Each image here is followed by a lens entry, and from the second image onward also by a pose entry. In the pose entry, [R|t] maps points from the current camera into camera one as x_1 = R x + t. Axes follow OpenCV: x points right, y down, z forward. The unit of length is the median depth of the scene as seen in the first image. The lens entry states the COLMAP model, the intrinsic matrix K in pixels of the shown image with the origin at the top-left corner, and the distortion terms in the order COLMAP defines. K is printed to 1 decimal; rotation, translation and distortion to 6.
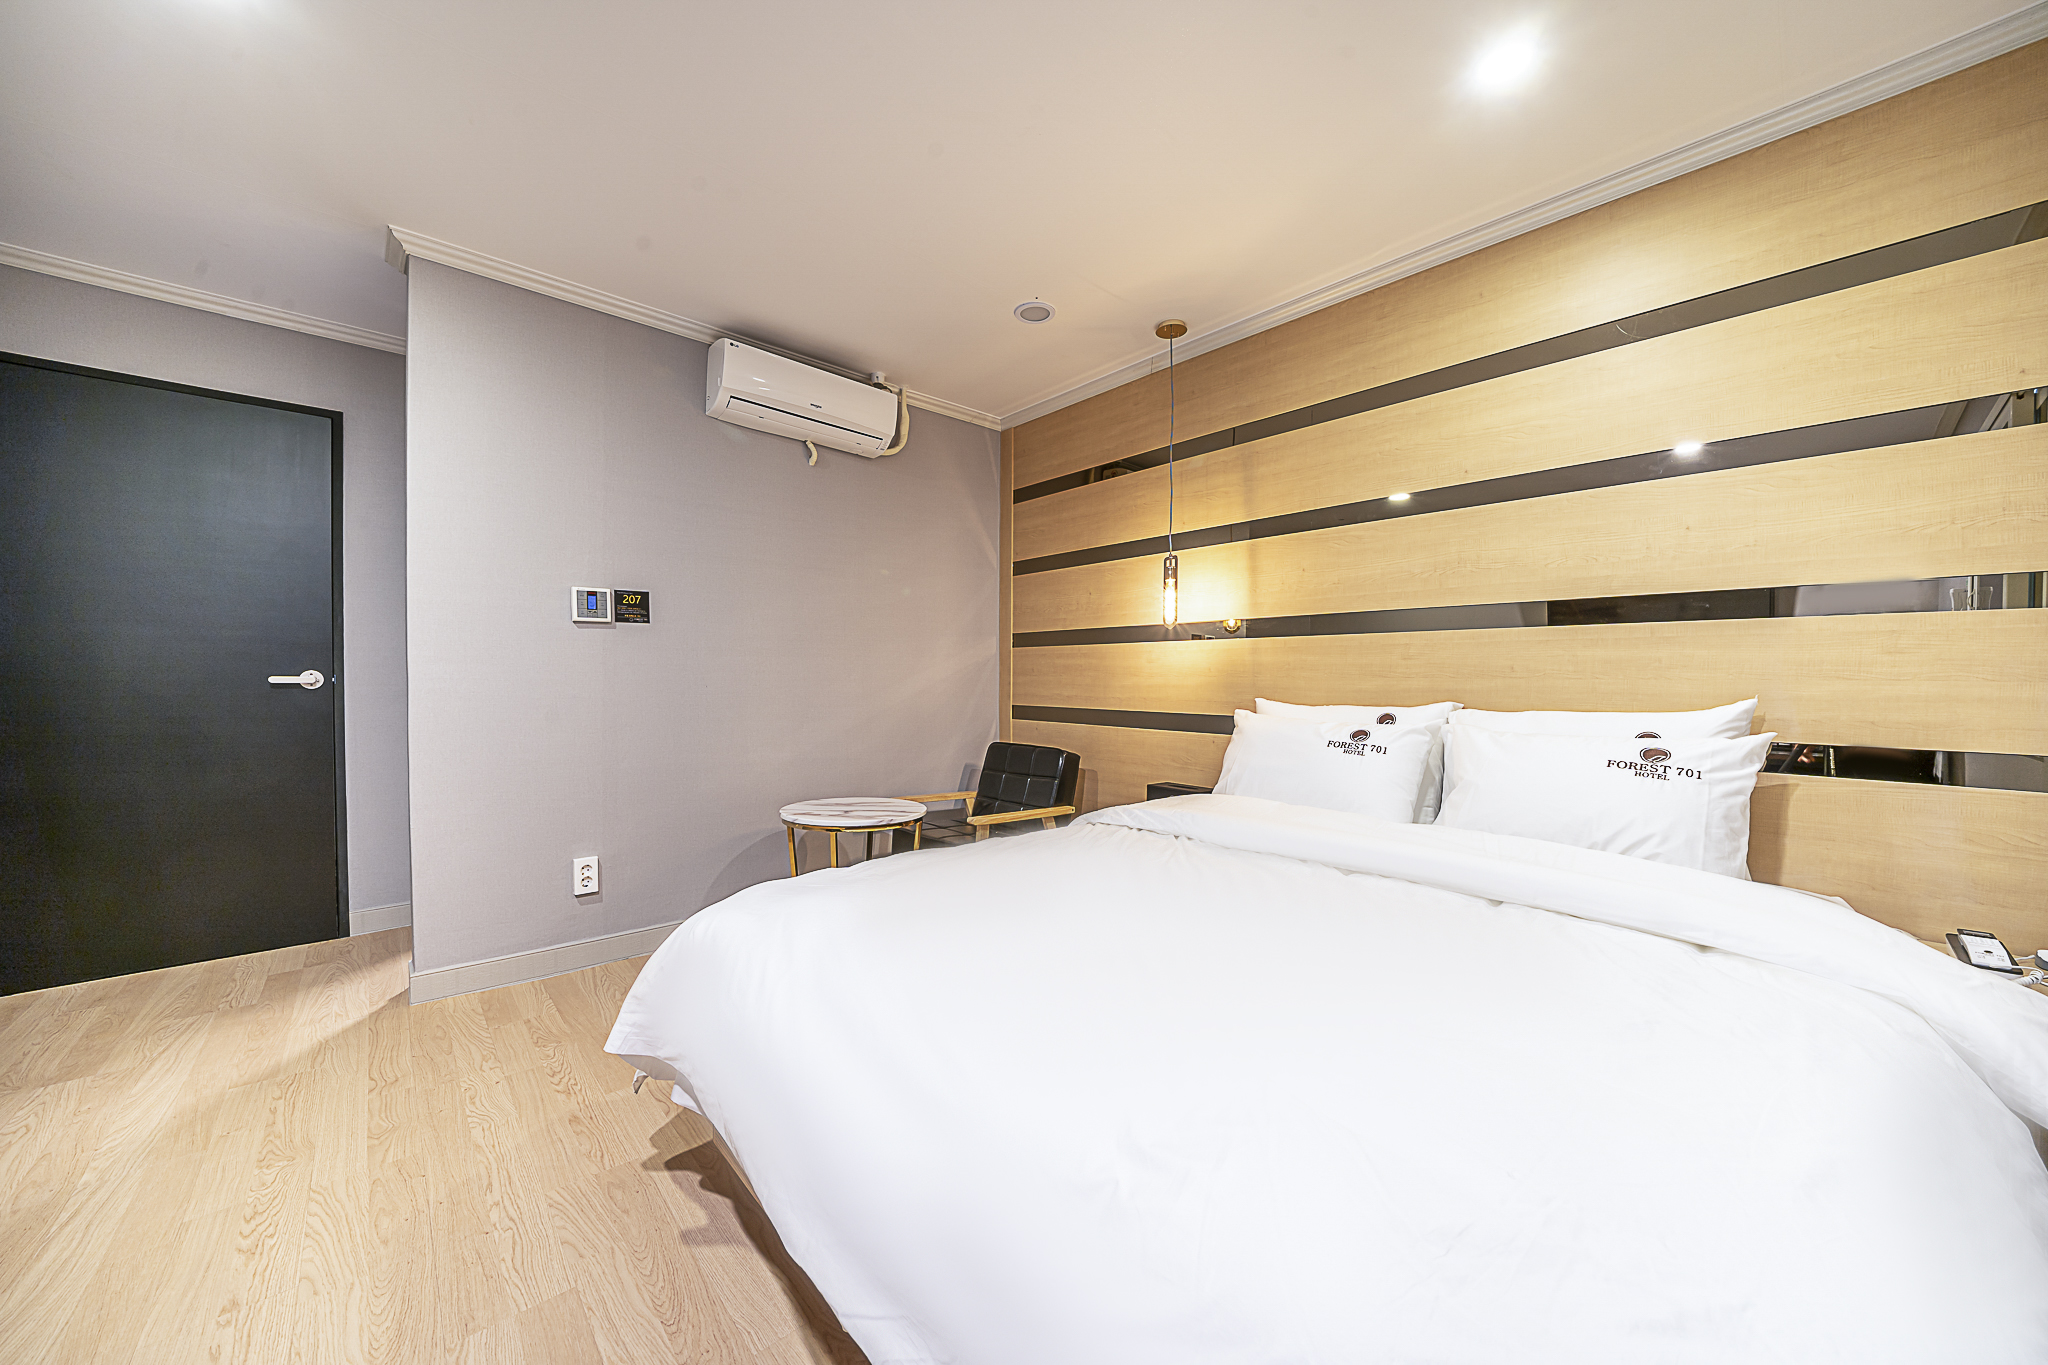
lens RADIAL K [[716.9, 0, 998.2], [0, 716.9, 685.9], [0, 0, 1]] dist [-0.000892, 0.000093]
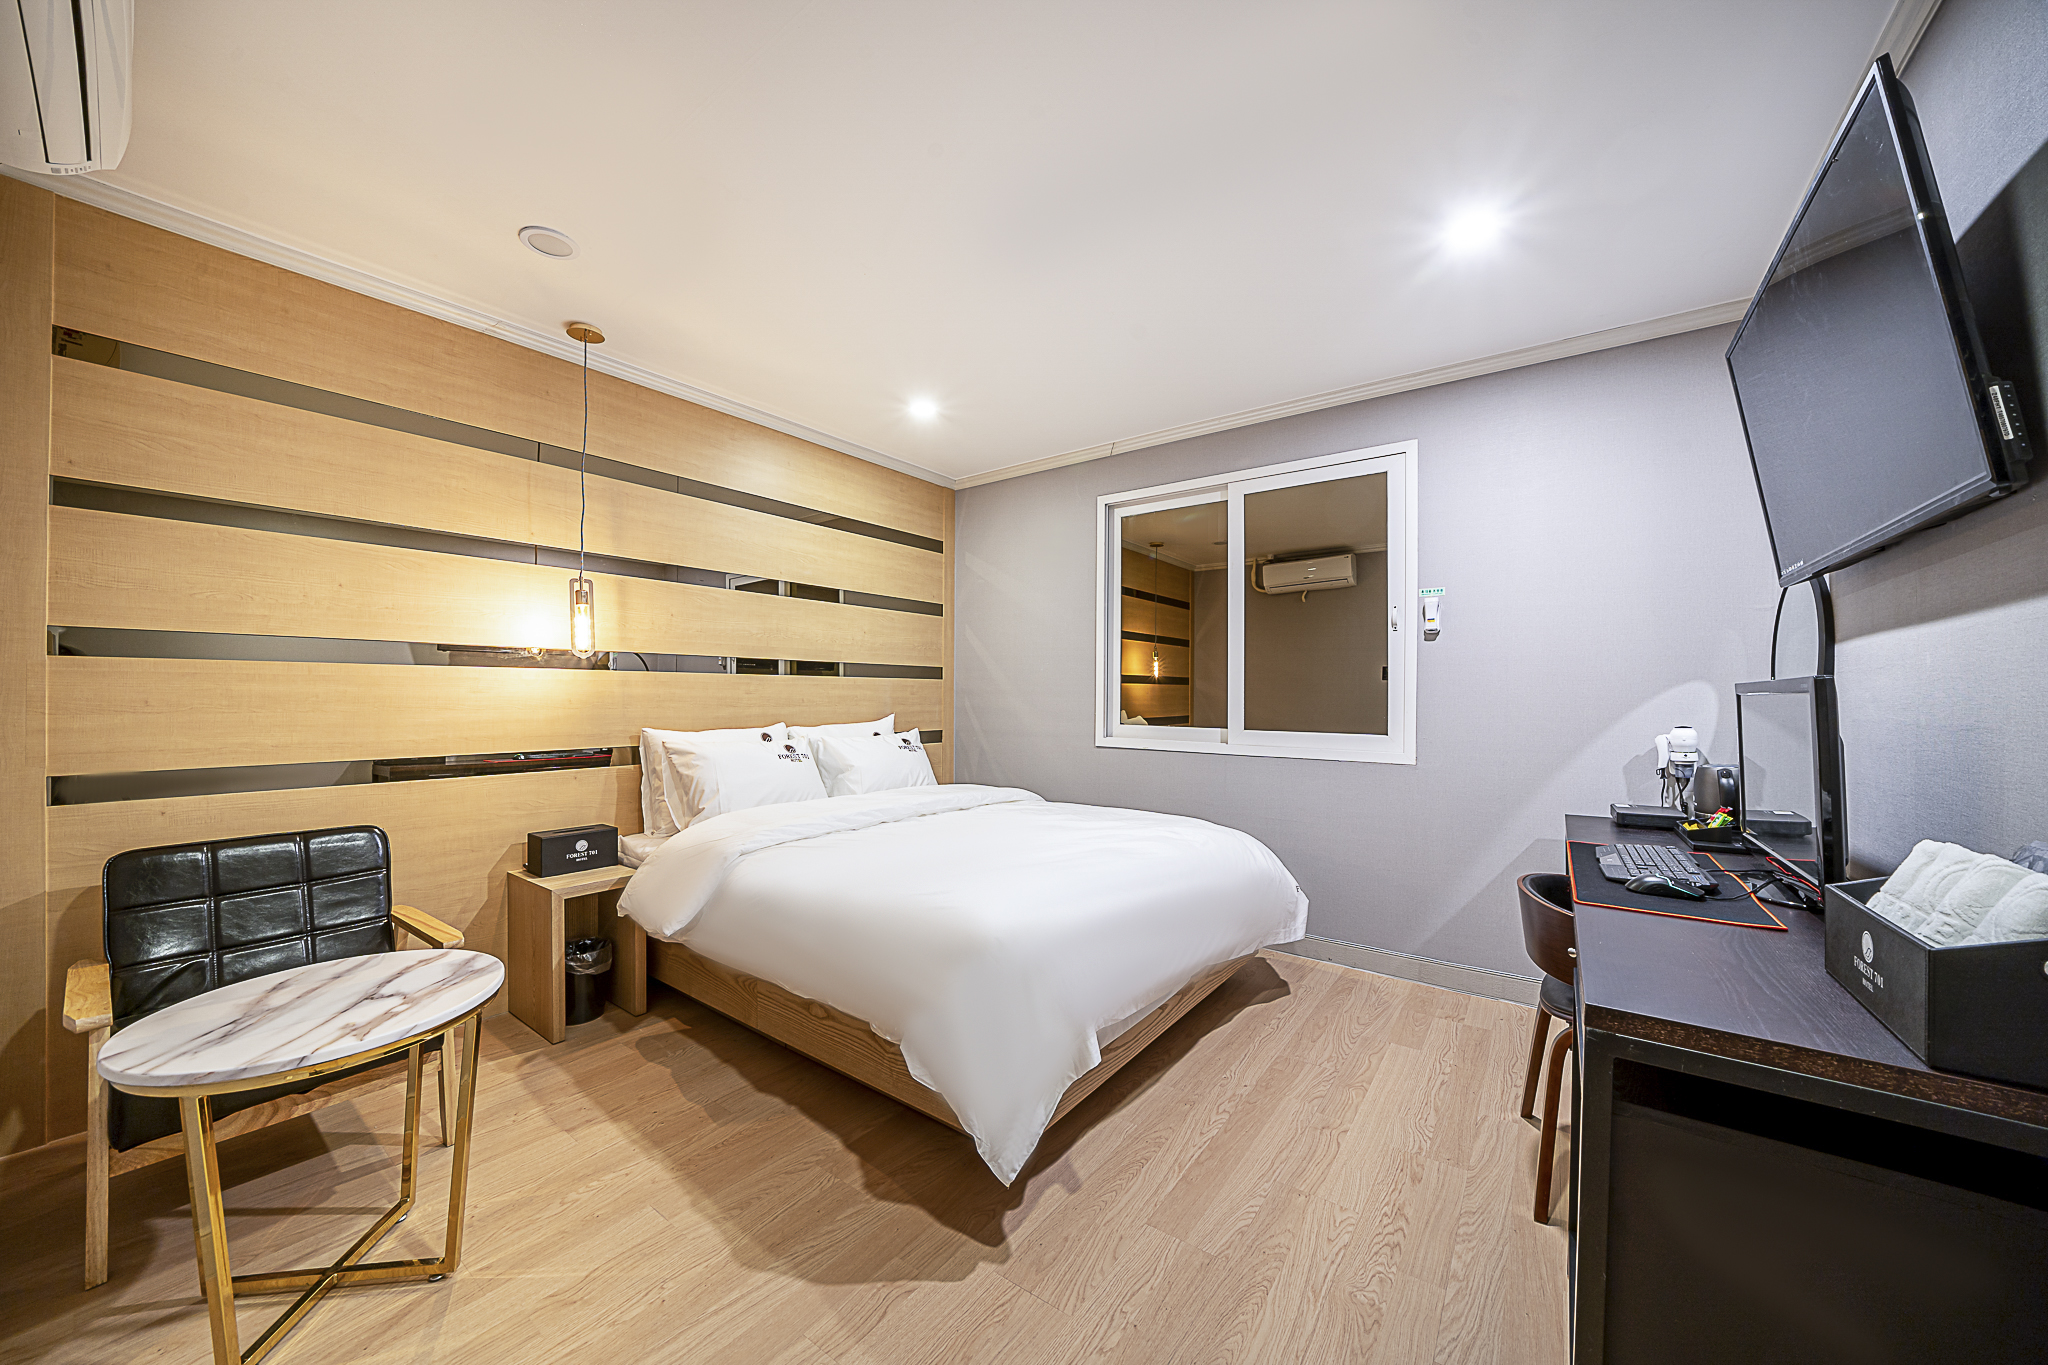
lens RADIAL K [[727.5, 0, 1024.6], [0, 727.5, 688.6], [0, 0, 1]] dist [-0.001342, -0.000005]
pose [[-0.212497, 0.003762, 0.977154, -1.376915], [0.010986, 0.999939, -0.001460, -0.057836], [-0.977100, 0.010425, -0.212526, 1.138512]]
